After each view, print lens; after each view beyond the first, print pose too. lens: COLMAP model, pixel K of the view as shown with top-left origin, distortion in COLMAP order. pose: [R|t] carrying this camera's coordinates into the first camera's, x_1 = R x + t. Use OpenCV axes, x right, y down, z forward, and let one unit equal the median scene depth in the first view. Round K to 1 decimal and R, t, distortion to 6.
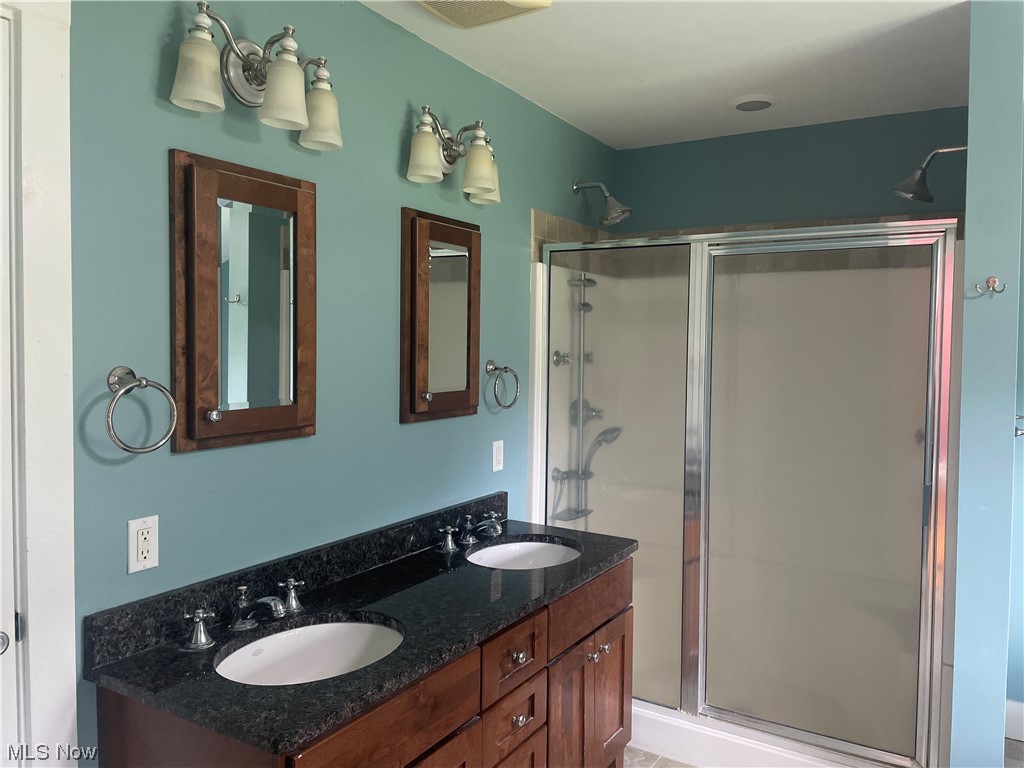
lens RADIAL K [[777.0, 0, 511.0], [0, 777.0, 384.3], [0, 0, 1]] dist [0.069079, -0.055166]
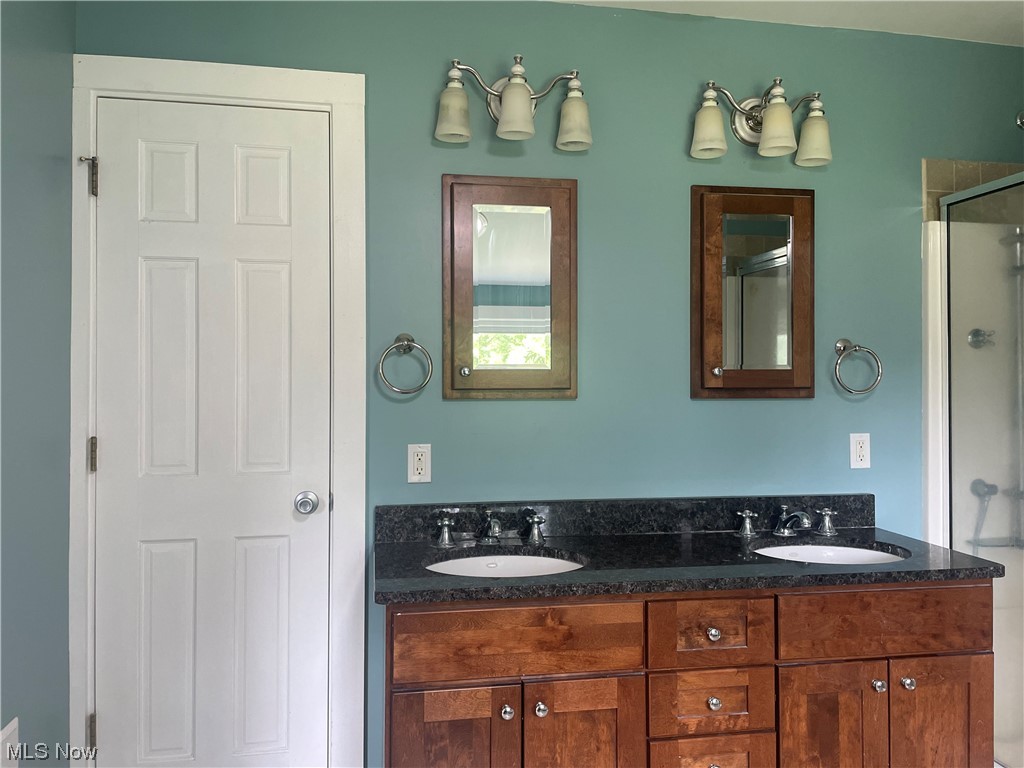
lens RADIAL K [[777.0, 0, 508.7], [0, 777.0, 380.2], [0, 0, 1]] dist [0.069079, -0.055166]
pose [[0.653625, -0.015766, -0.756655, 0.473237], [-0.033299, 0.998216, -0.049564, 0.085793], [0.756086, 0.057592, 0.651933, 0.162683]]
